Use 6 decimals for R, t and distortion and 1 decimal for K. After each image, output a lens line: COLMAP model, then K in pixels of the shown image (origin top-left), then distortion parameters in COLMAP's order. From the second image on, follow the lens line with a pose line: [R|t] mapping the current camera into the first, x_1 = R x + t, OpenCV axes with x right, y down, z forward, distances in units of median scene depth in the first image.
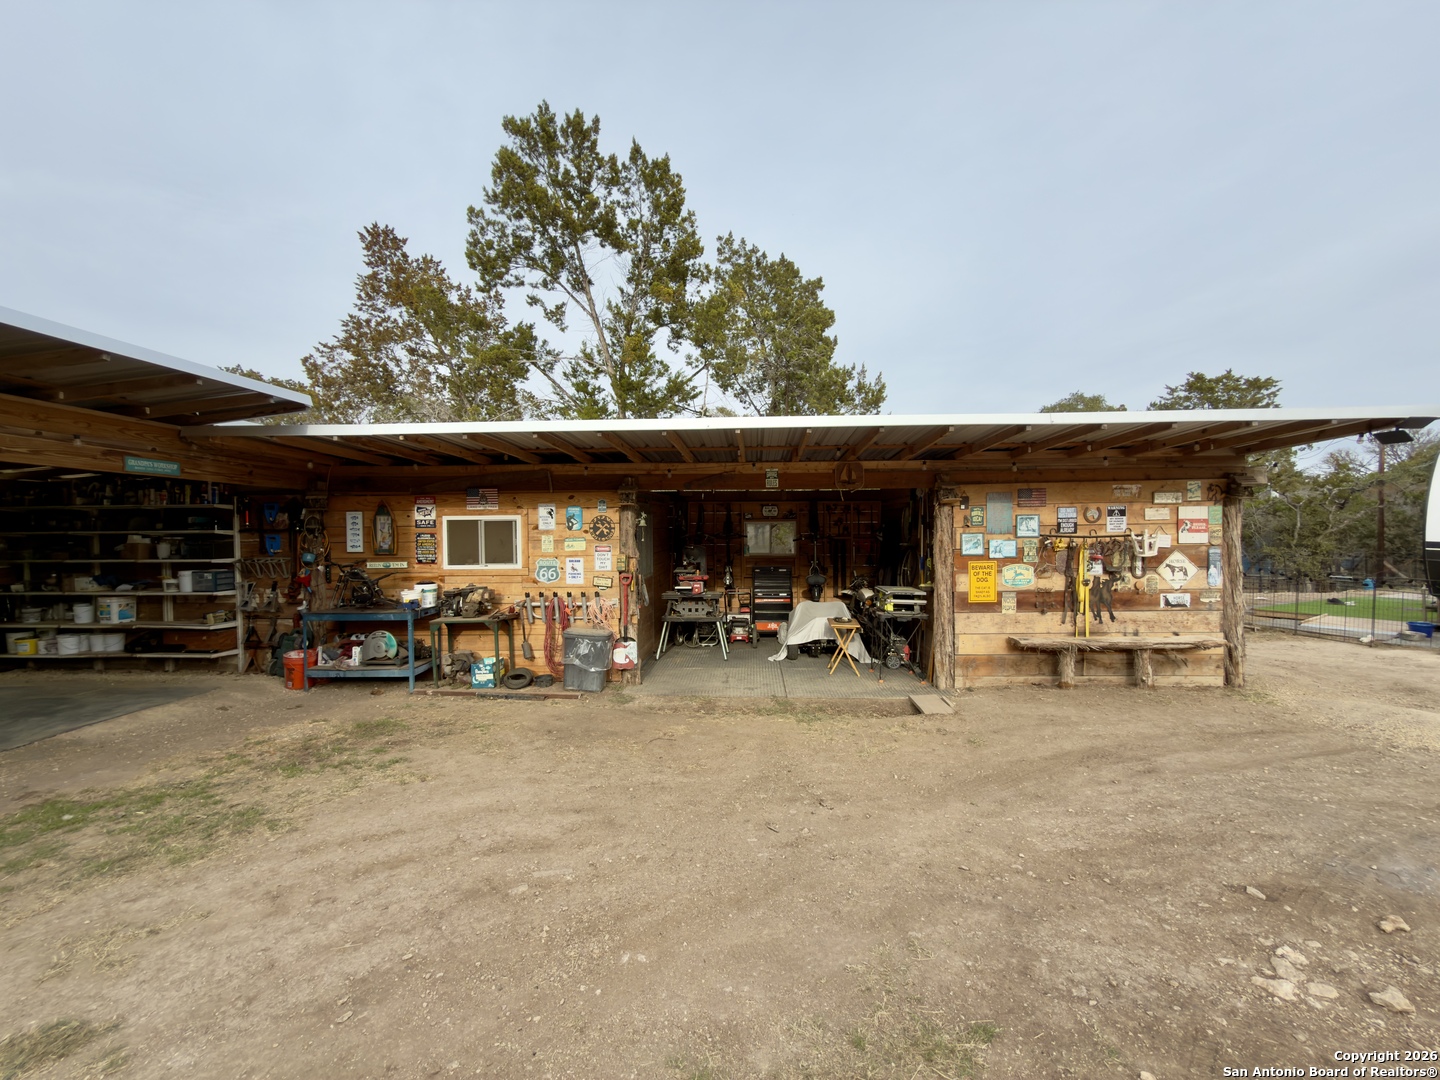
lens RADIAL K [[573.4, 0, 719.5], [0, 573.4, 541.6], [0, 0, 1]] dist [-0.000226, -0.000299]
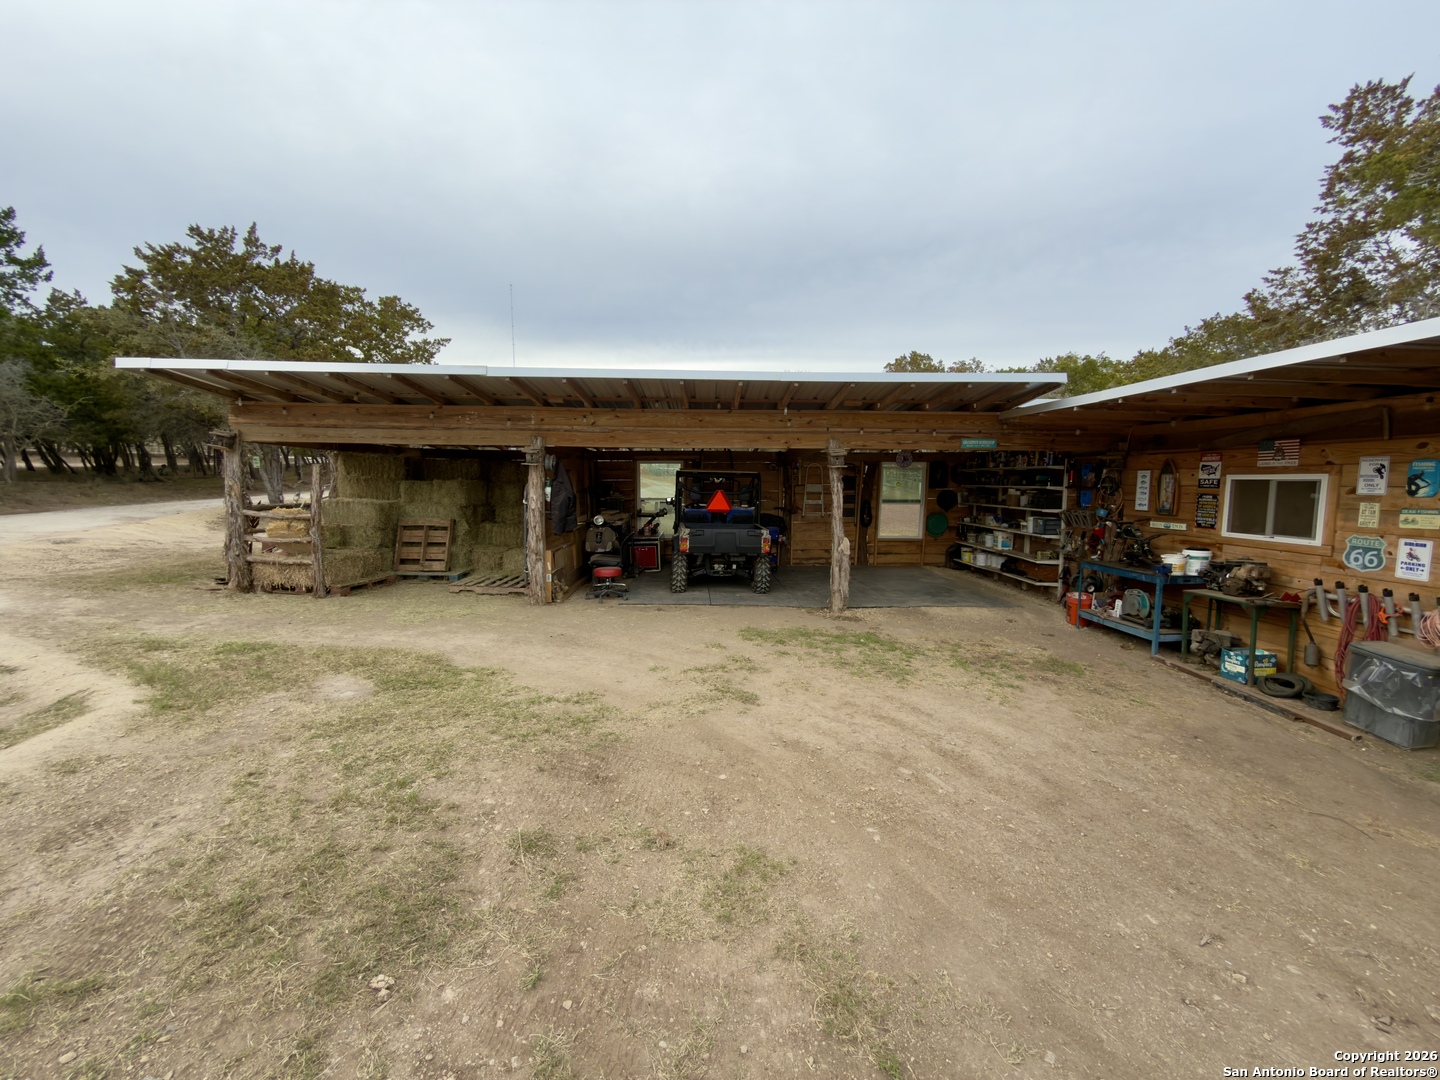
lens RADIAL K [[573.4, 0, 719.5], [0, 573.4, 541.6], [0, 0, 1]] dist [-0.000226, -0.000299]
pose [[0.095895, 0.113926, -0.988850, 0.312473], [-0.022620, 0.993422, 0.112259, -0.024253], [0.995134, 0.011603, 0.097841, 0.153391]]
